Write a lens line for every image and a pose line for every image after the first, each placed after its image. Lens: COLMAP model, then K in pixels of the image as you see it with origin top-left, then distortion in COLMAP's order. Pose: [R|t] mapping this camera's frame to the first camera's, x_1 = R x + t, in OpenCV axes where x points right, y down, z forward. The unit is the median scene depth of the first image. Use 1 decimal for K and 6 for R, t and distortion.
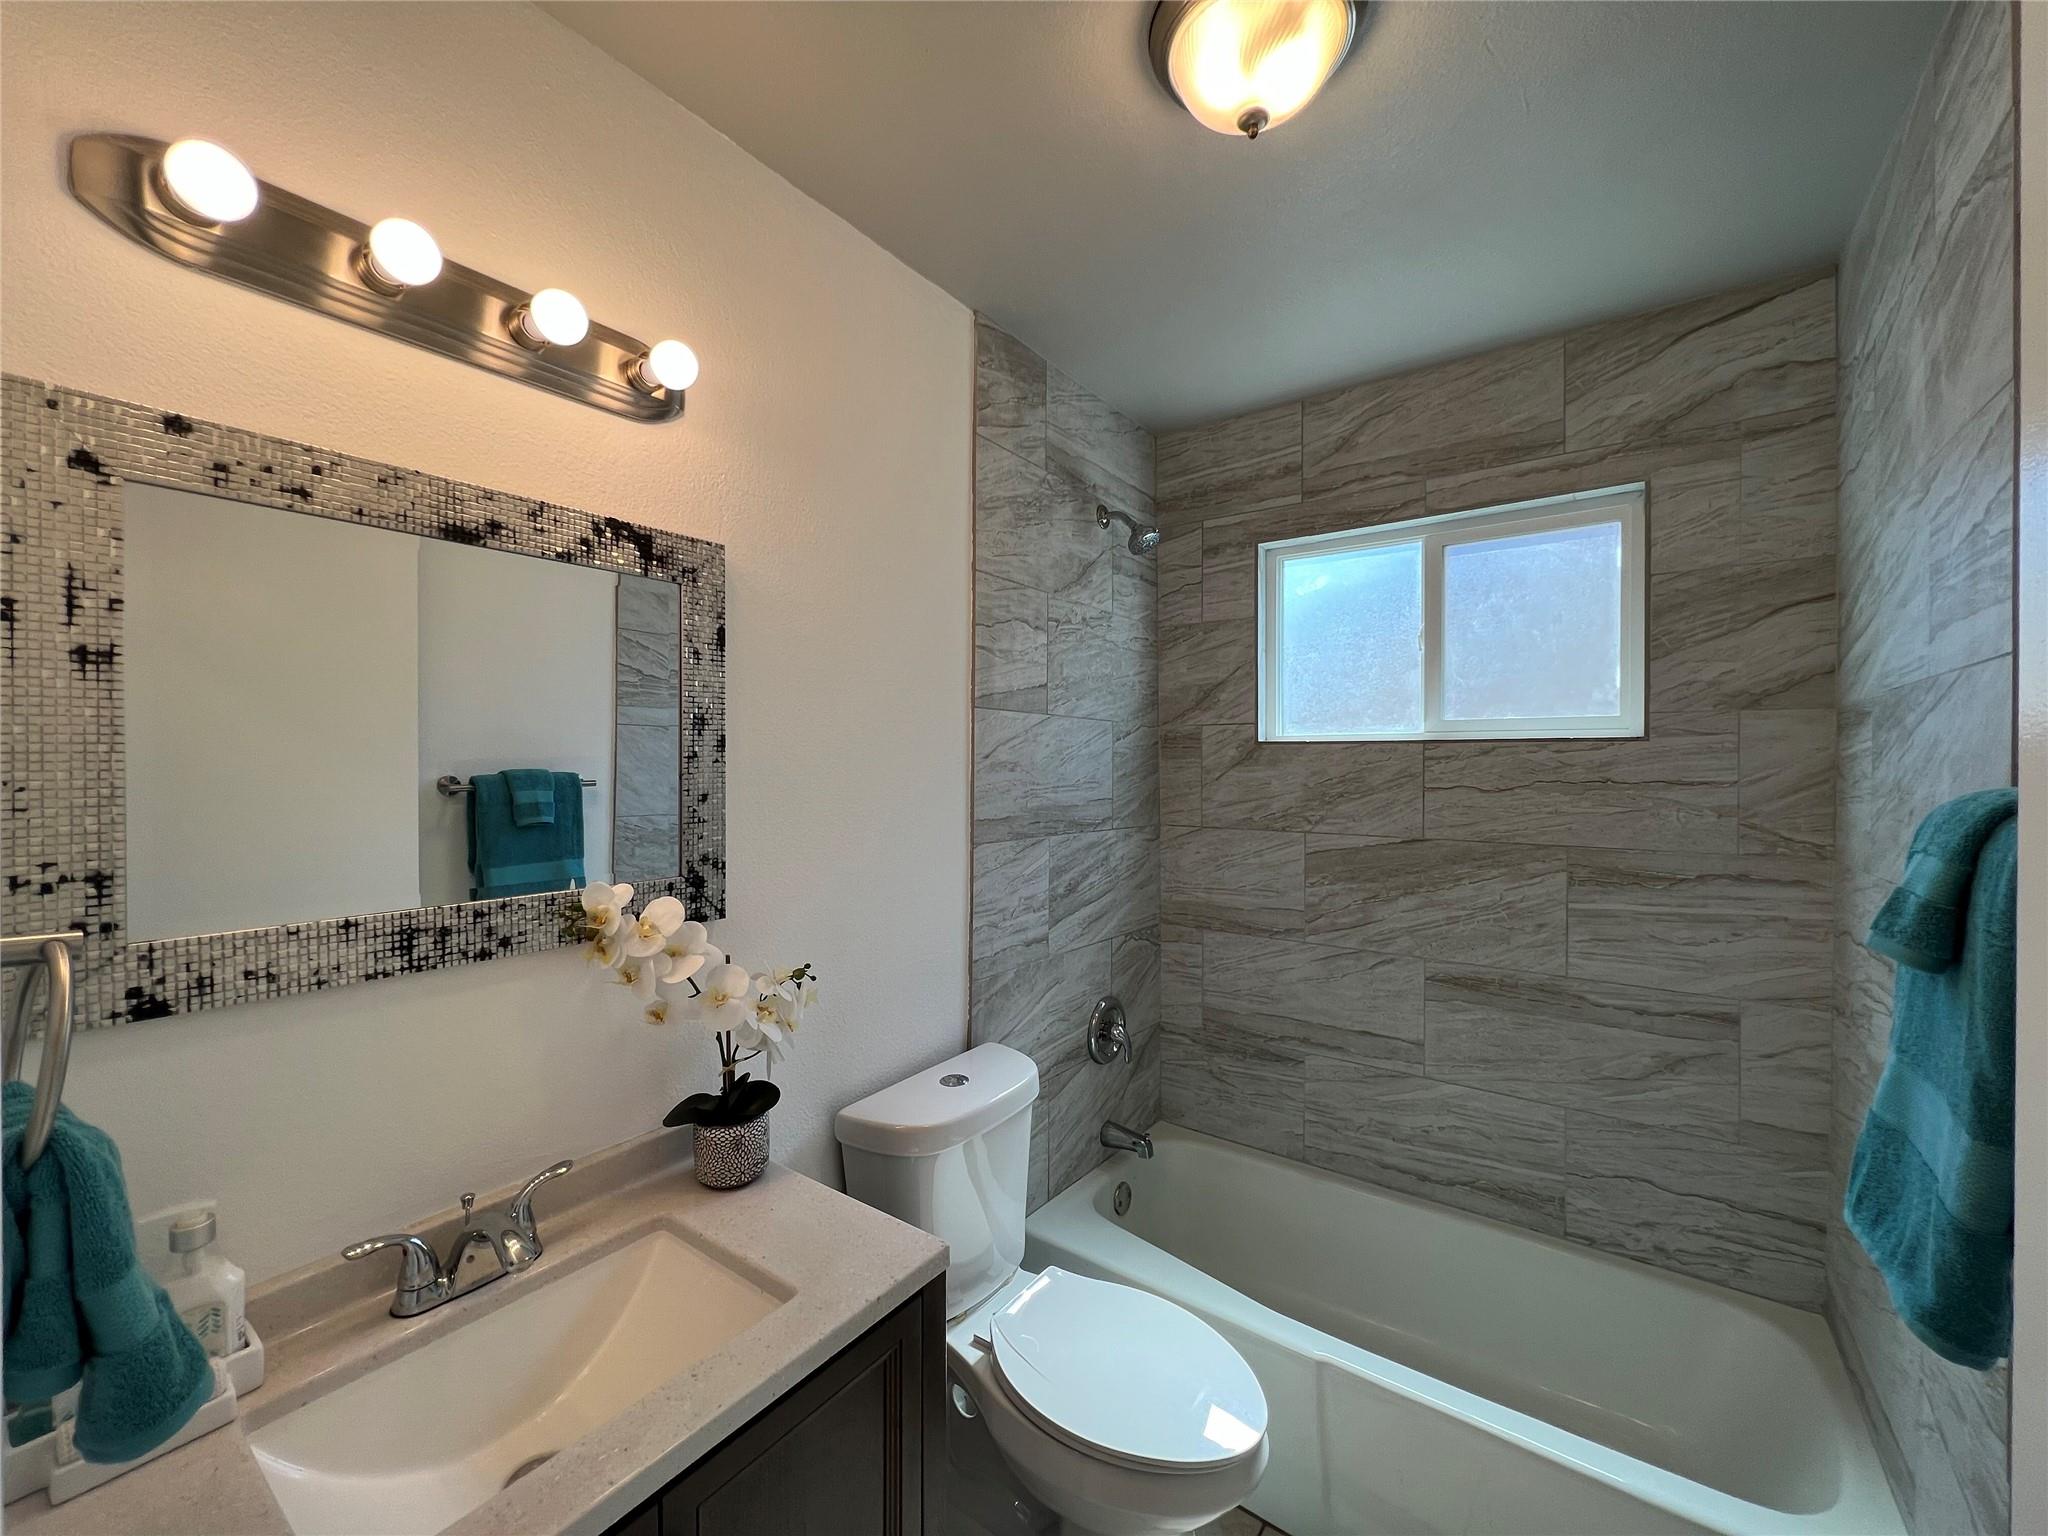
lens RADIAL K [[819.4, 0, 1020.8], [0, 819.4, 765.3], [0, 0, 1]] dist [-0.001690, 0.000165]
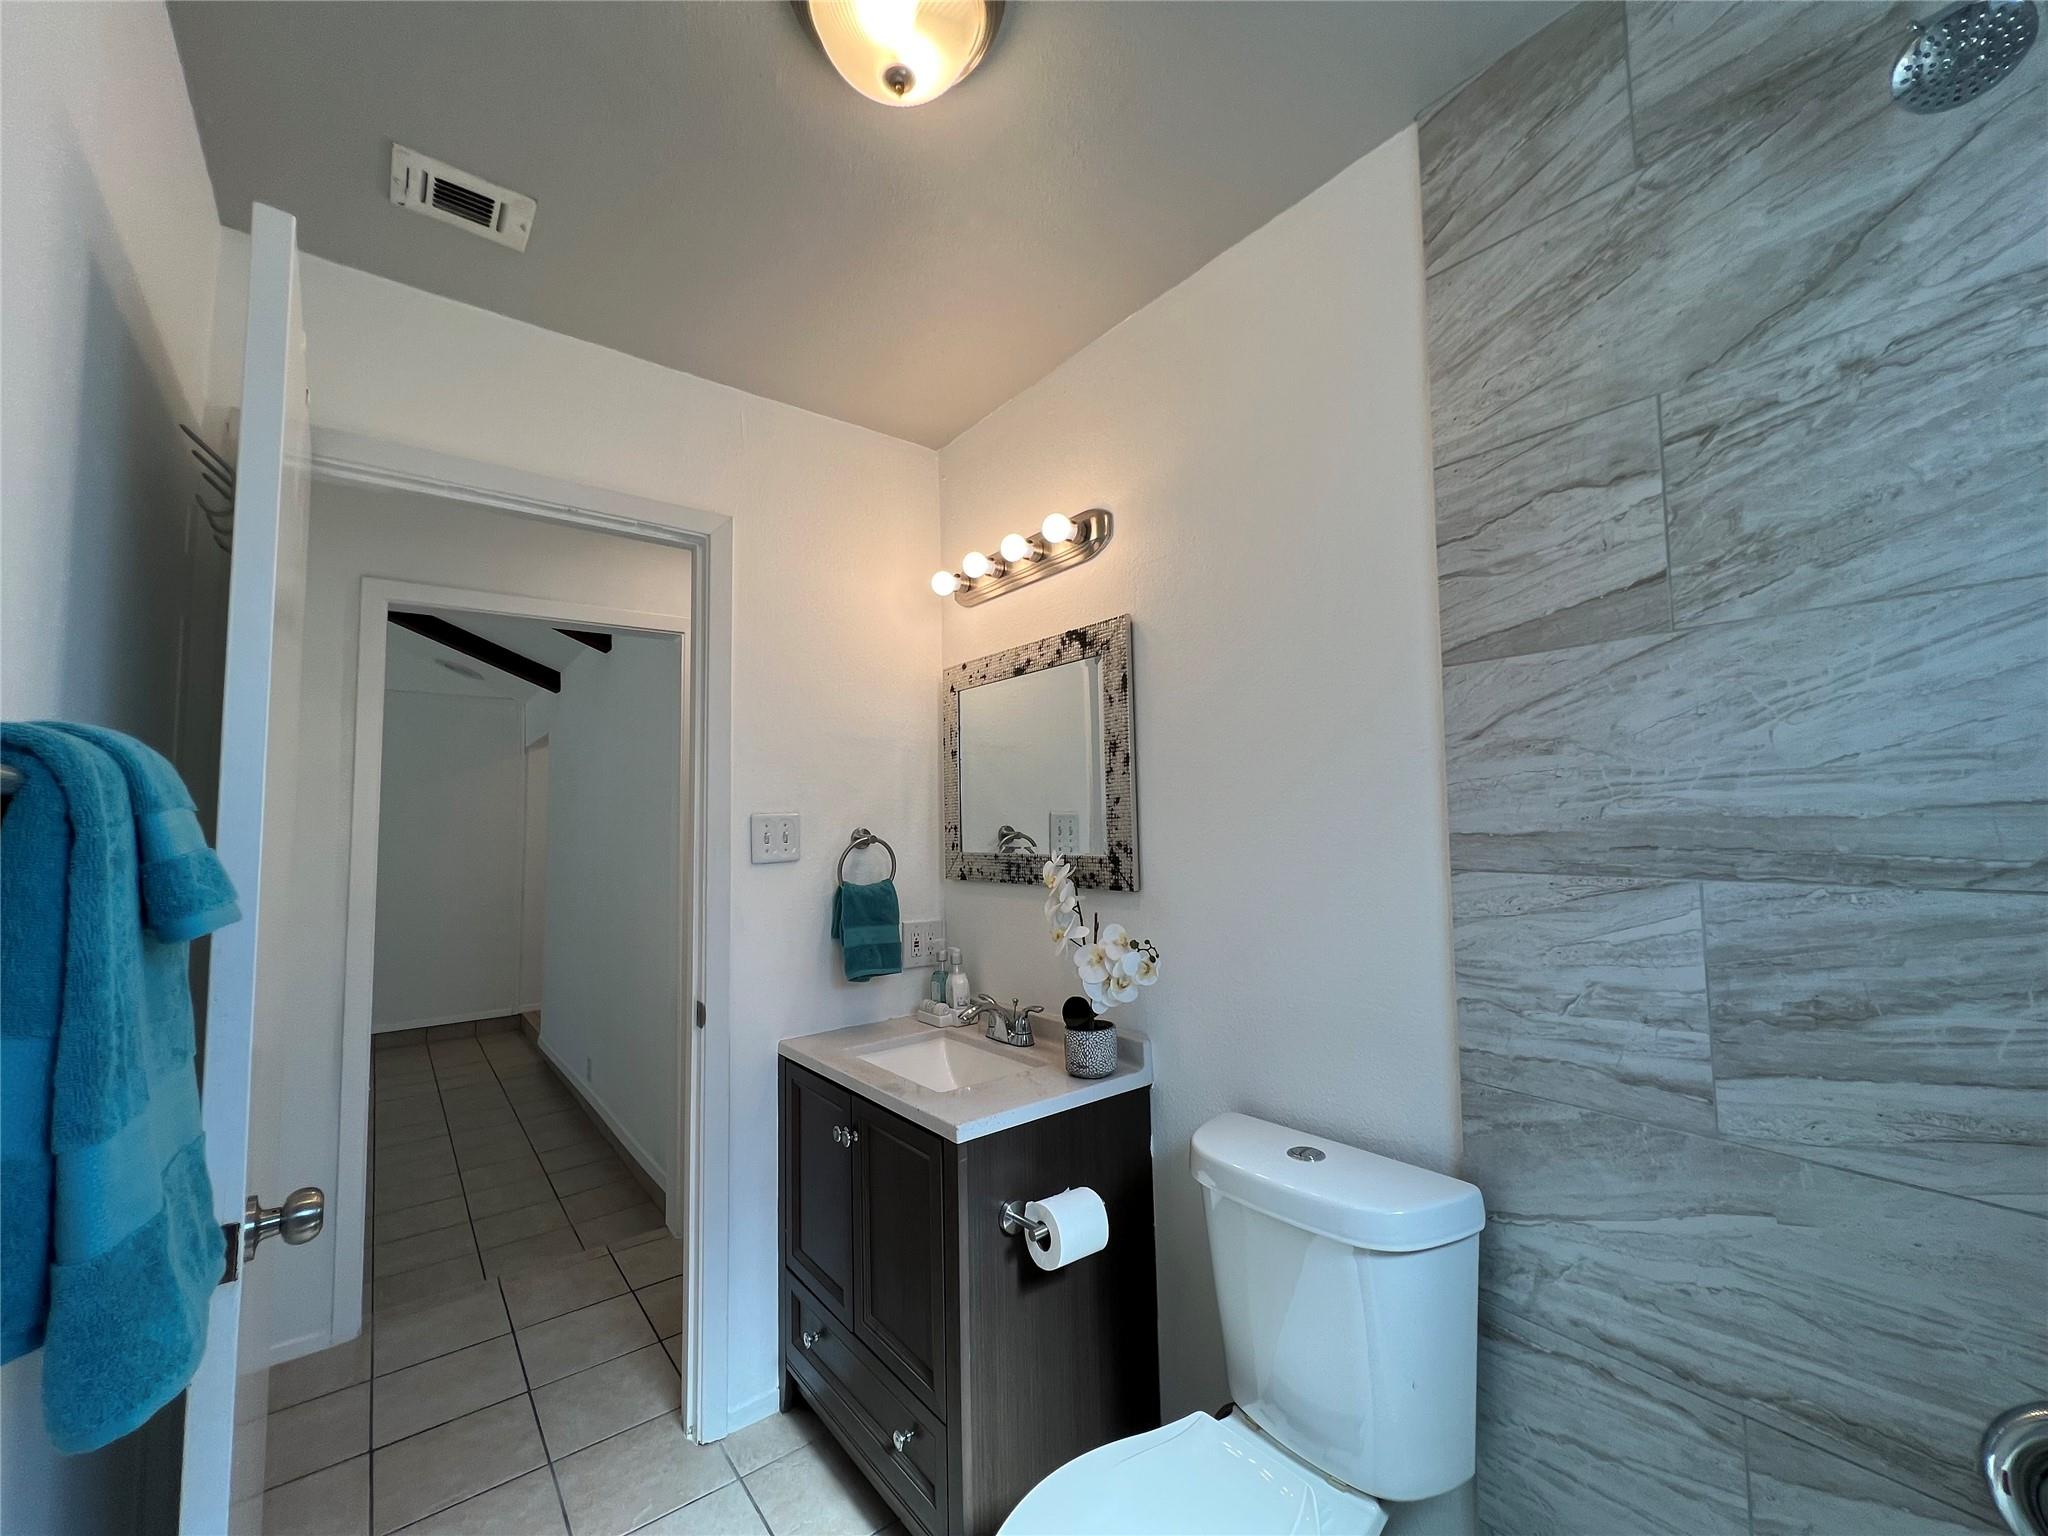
lens RADIAL K [[819.4, 0, 1020.8], [0, 819.4, 765.3], [0, 0, 1]] dist [-0.001690, 0.000165]
pose [[-0.272585, -0.068162, -0.959714, 0.652105], [0.014190, 0.997094, -0.074847, 0.053867], [0.962027, -0.034020, -0.270826, 0.802415]]
